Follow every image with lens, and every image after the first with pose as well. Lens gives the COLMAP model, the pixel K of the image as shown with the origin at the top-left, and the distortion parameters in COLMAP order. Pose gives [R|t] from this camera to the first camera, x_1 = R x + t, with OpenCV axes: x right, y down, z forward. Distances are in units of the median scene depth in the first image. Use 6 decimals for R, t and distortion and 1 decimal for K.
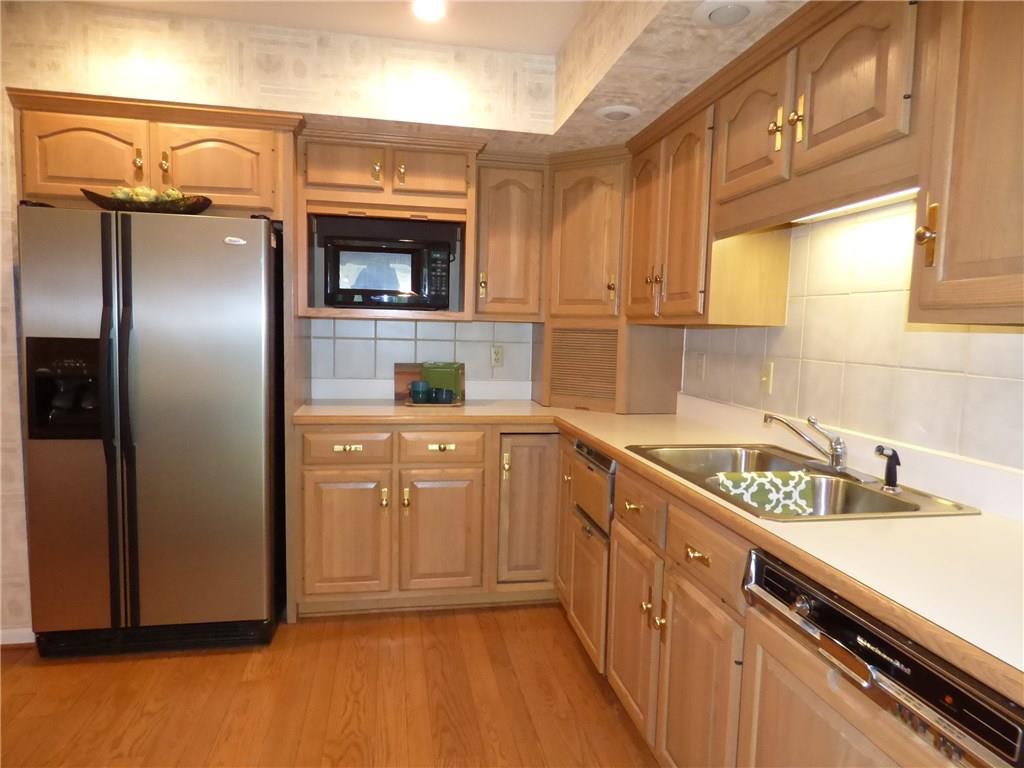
lens RADIAL K [[637.8, 0, 512.7], [0, 637.8, 383.6], [0, 0, 1]] dist [-0.005917, 0.003497]
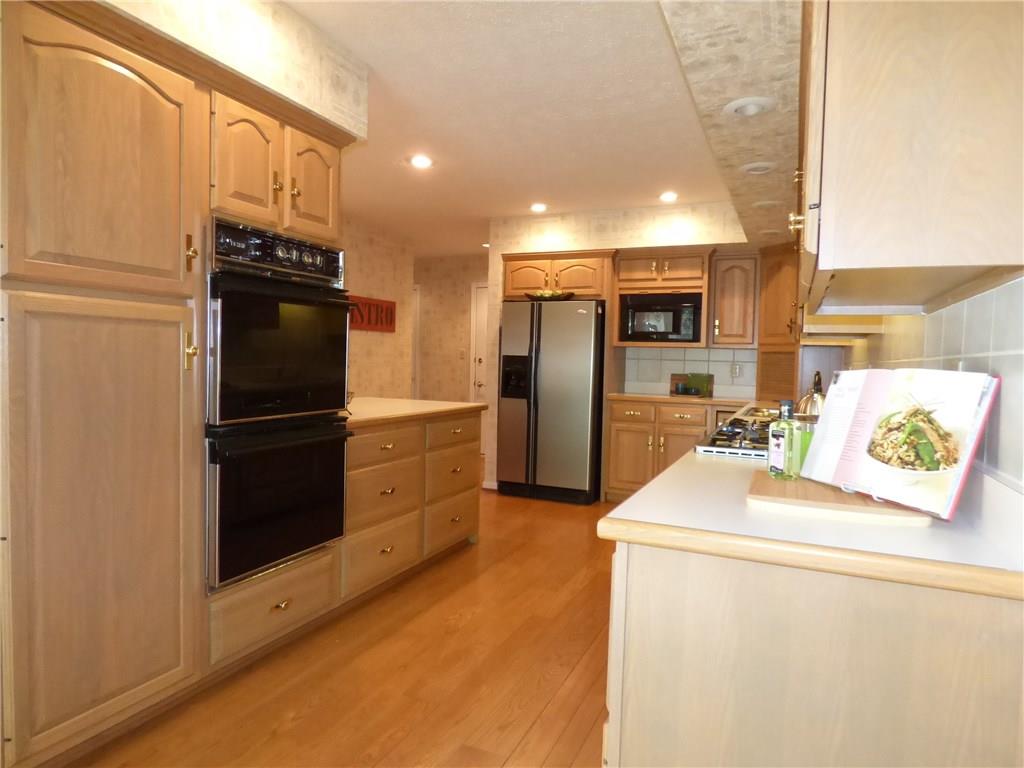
lens RADIAL K [[637.8, 0, 512.0], [0, 637.8, 384.8], [0, 0, 1]] dist [-0.005917, 0.003497]
pose [[0.820161, 0.018163, -0.571844, 0.551578], [-0.054506, 0.997430, -0.046494, 0.125447], [0.569530, 0.069302, 0.819044, -0.807850]]
